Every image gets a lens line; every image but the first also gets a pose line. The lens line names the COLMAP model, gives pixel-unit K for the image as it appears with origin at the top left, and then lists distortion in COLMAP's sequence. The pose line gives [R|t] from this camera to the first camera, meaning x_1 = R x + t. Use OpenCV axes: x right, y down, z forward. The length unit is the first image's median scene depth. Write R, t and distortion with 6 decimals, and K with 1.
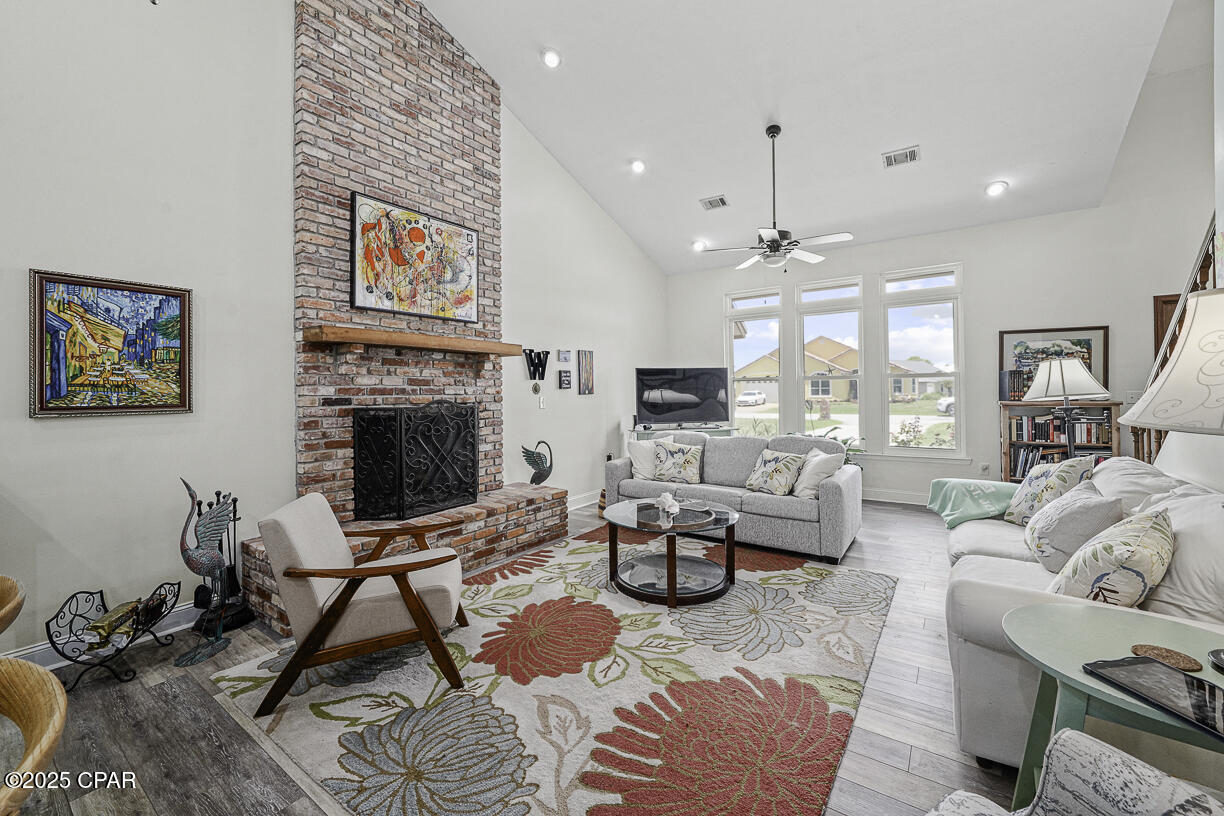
lens RADIAL K [[484.8, 0, 611.6], [0, 484.8, 391.1], [0, 0, 1]] dist [-0.015172, 0.002886]
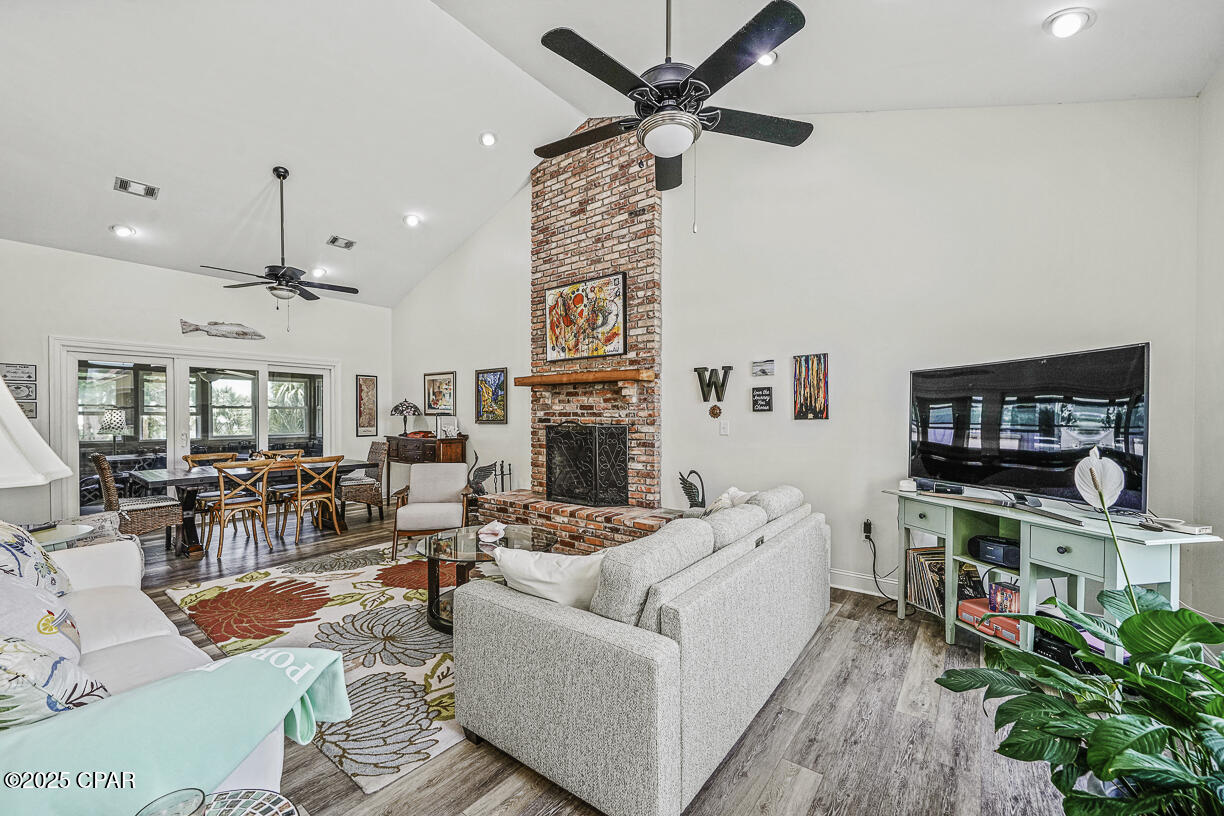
lens RADIAL K [[484.8, 0, 609.4], [0, 484.8, 417.9], [0, 0, 1]] dist [-0.015172, 0.002886]
pose [[-0.034176, 0.015503, -0.999296, 1.142022], [0.003404, 0.999876, 0.015395, -0.012191], [0.999410, -0.002875, -0.034224, 1.344128]]
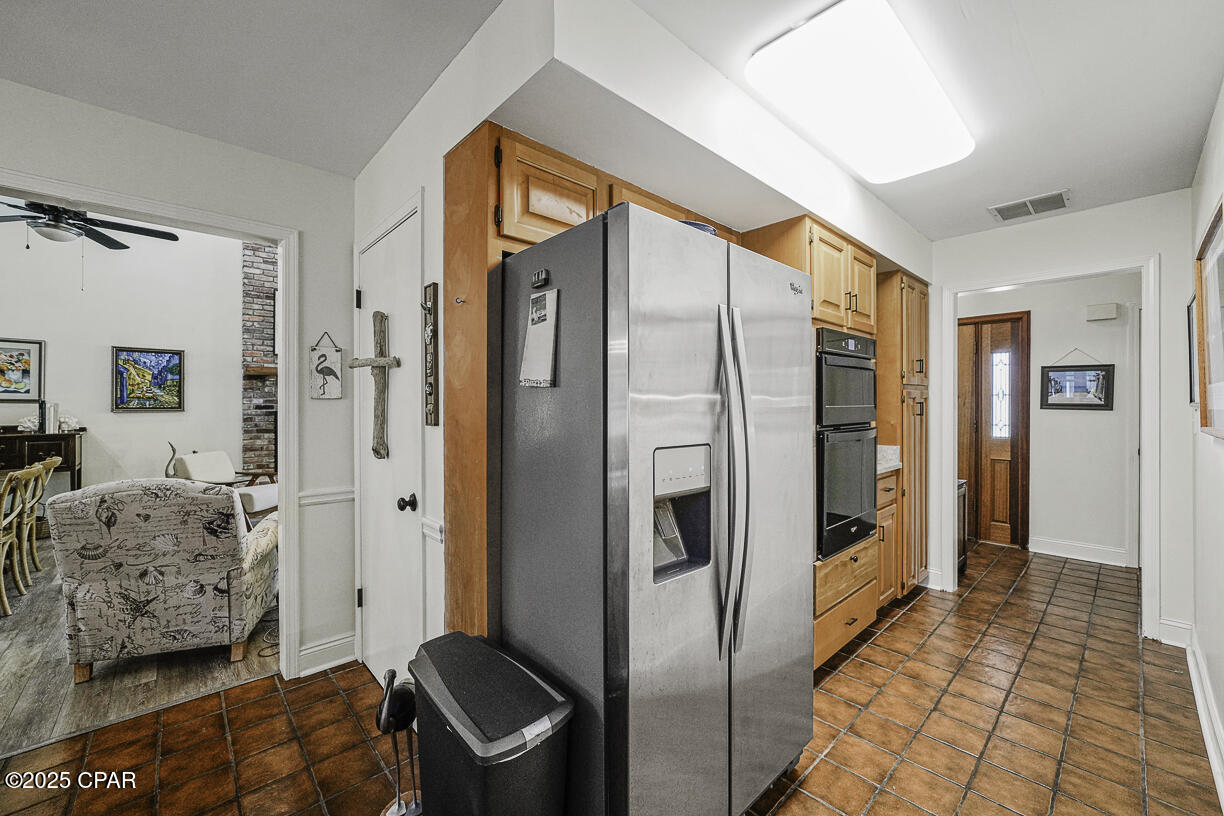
lens RADIAL K [[484.8, 0, 598.7], [0, 484.8, 403.7], [0, 0, 1]] dist [-0.015172, 0.002886]
pose [[0.973952, 0.007355, -0.226633, 1.106672], [-0.007691, 0.999970, -0.000598, 0.000423], [0.226622, 0.002325, 0.973980, -0.492239]]
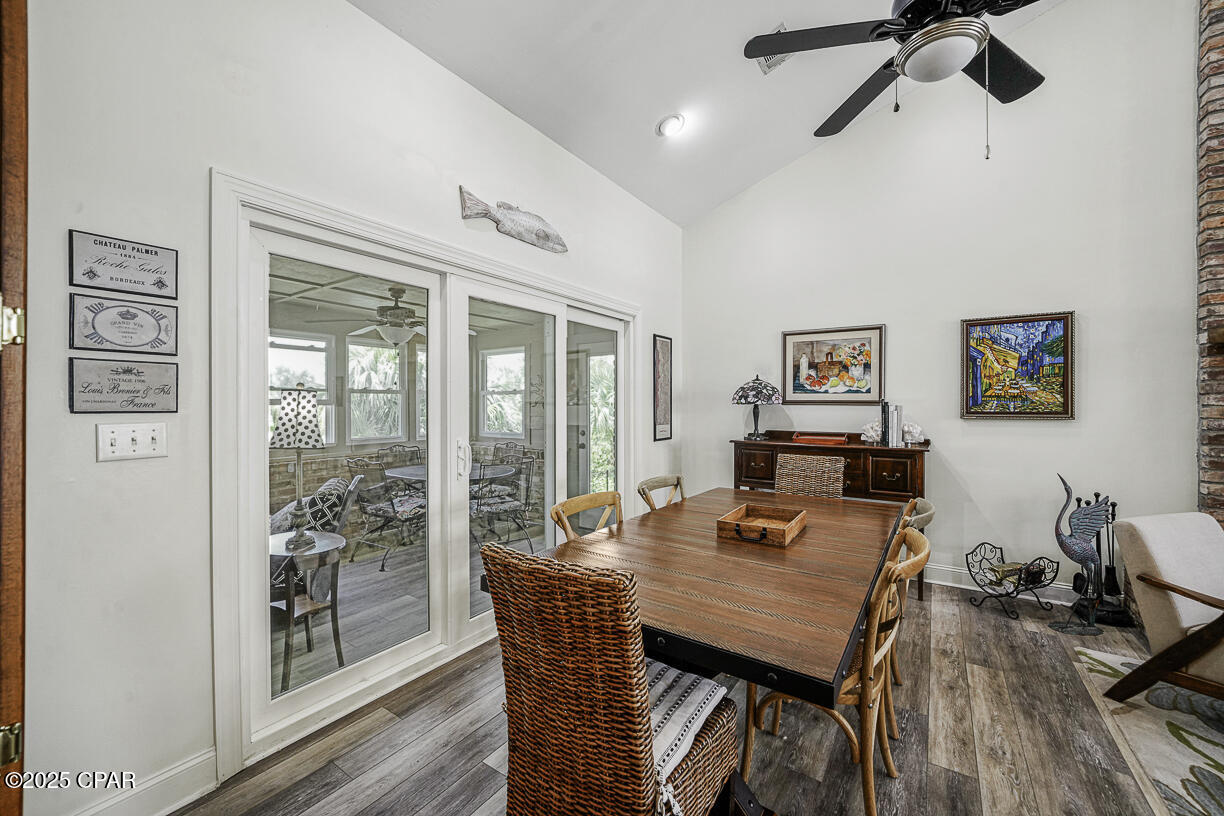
lens RADIAL K [[484.8, 0, 616.5], [0, 484.8, 407.4], [0, 0, 1]] dist [-0.015172, 0.002886]
pose [[0.028302, 0.015204, -0.999484, 0.199078], [0.004240, 0.999873, 0.015330, -0.004851], [0.999590, -0.004671, 0.028234, -0.098973]]
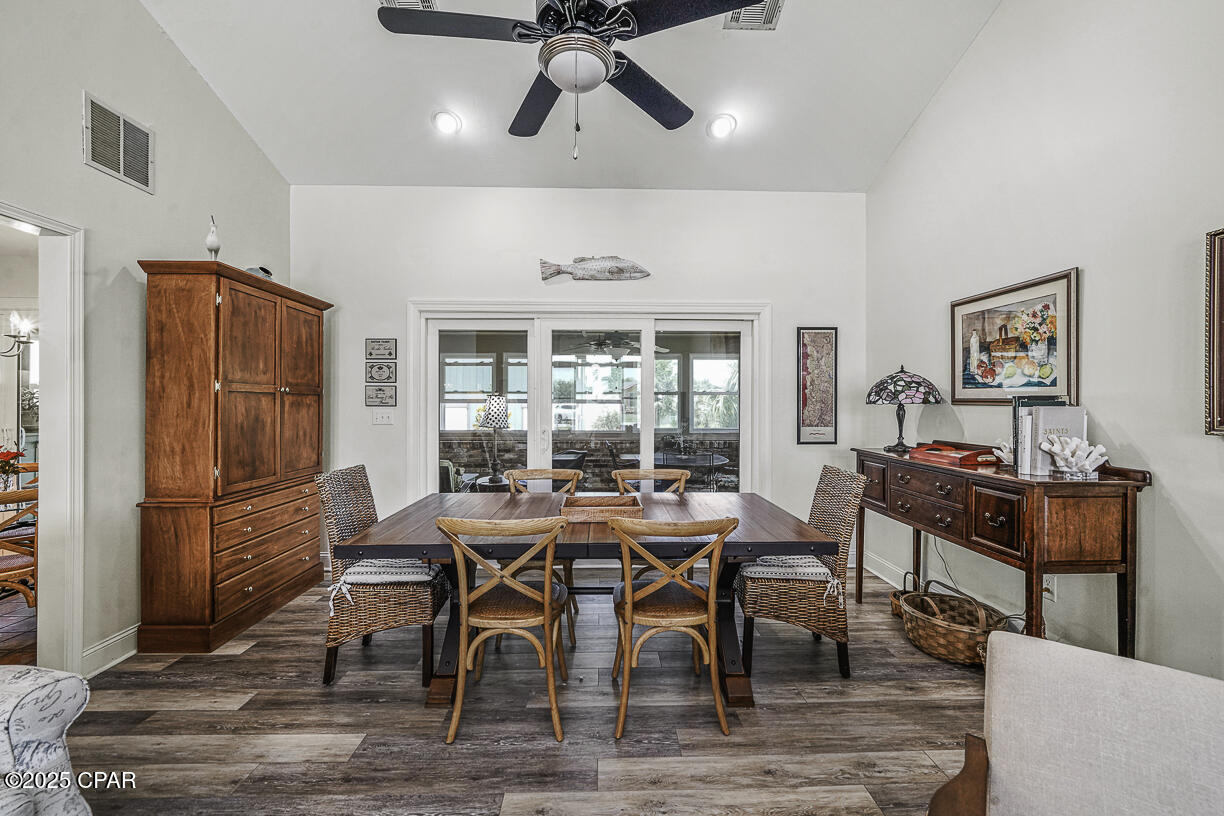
lens RADIAL K [[484.8, 0, 603.0], [0, 484.8, 403.4], [0, 0, 1]] dist [-0.015172, 0.002886]
pose [[-0.803831, 0.009231, -0.594786, -0.014327], [0.008230, 0.999956, 0.004397, -0.002670], [0.594801, -0.001360, -0.803872, 0.740548]]
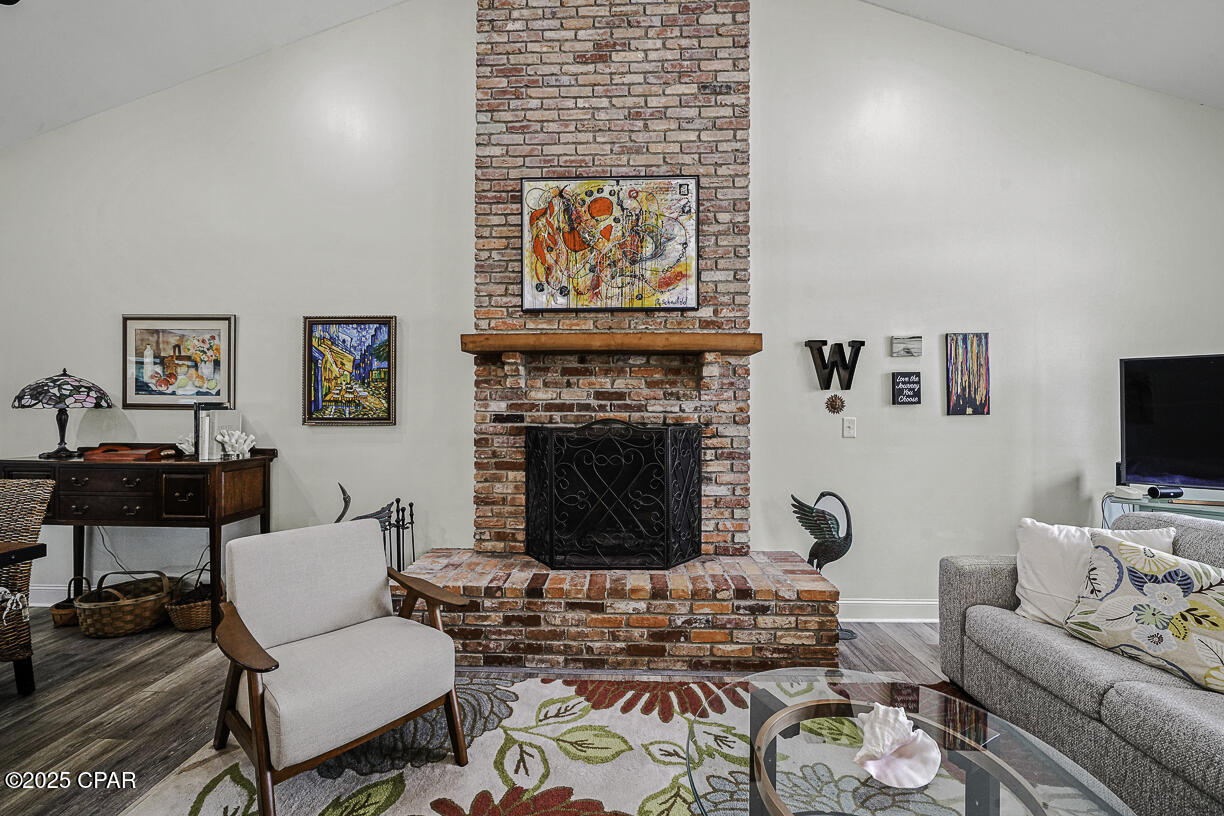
lens RADIAL K [[484.8, 0, 612.2], [0, 484.8, 406.6], [0, 0, 1]] dist [-0.015172, 0.002886]
pose [[0.557162, 0.006347, -0.830379, 0.305707], [-0.005090, 0.999978, 0.004229, -0.005159], [0.830388, 0.001870, 0.557182, 0.688804]]
